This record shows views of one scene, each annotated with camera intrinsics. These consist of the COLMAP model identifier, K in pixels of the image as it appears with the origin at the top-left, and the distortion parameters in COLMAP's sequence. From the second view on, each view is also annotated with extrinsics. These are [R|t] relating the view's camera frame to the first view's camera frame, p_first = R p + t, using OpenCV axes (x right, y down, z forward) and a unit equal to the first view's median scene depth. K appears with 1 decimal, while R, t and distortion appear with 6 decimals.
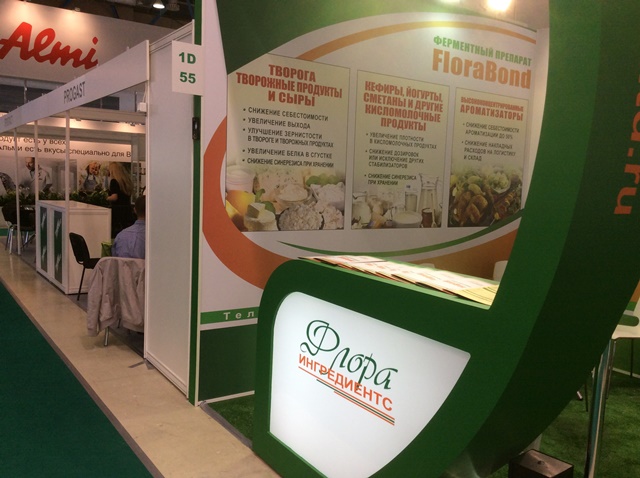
lens RADIAL K [[578.5, 0, 320.0], [0, 578.5, 239.0], [0, 0, 1]] dist [0.095450, -0.184322]
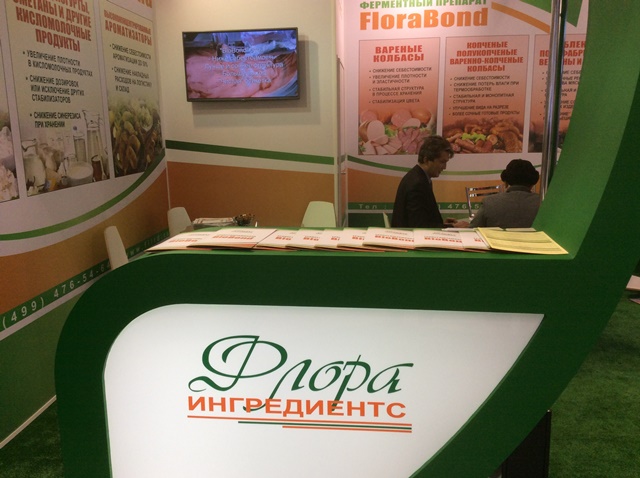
lens RADIAL K [[578.5, 0, 320.0], [0, 578.5, 239.0], [0, 0, 1]] dist [0.095450, -0.184322]
pose [[0.641207, -0.197913, 0.741407, -0.238172], [0.118134, 0.980110, 0.159464, -0.036231], [-0.758220, -0.014664, 0.651834, 0.291898]]
